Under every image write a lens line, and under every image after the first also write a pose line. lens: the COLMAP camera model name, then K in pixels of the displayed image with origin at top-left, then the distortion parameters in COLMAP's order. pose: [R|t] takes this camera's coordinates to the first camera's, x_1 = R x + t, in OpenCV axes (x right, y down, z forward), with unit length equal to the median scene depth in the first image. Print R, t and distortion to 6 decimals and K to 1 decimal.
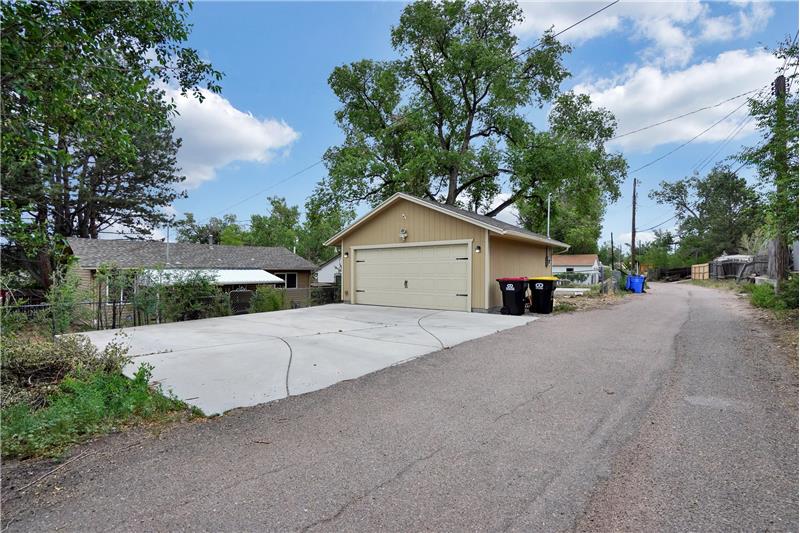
lens RADIAL K [[376.3, 0, 401.6], [0, 376.3, 269.4], [0, 0, 1]] dist [-0.060040, 0.026486]
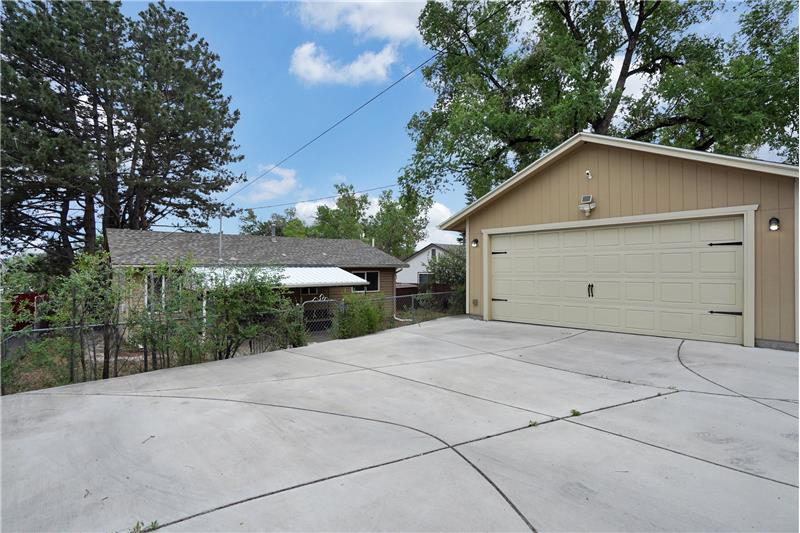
lens RADIAL K [[376.3, 0, 401.6], [0, 376.3, 269.4], [0, 0, 1]] dist [-0.060040, 0.026486]
pose [[0.989347, -0.003526, -0.145532, -0.120813], [0.004395, 0.999974, 0.005646, 0.001252], [0.145509, -0.006226, 0.989337, 0.236040]]
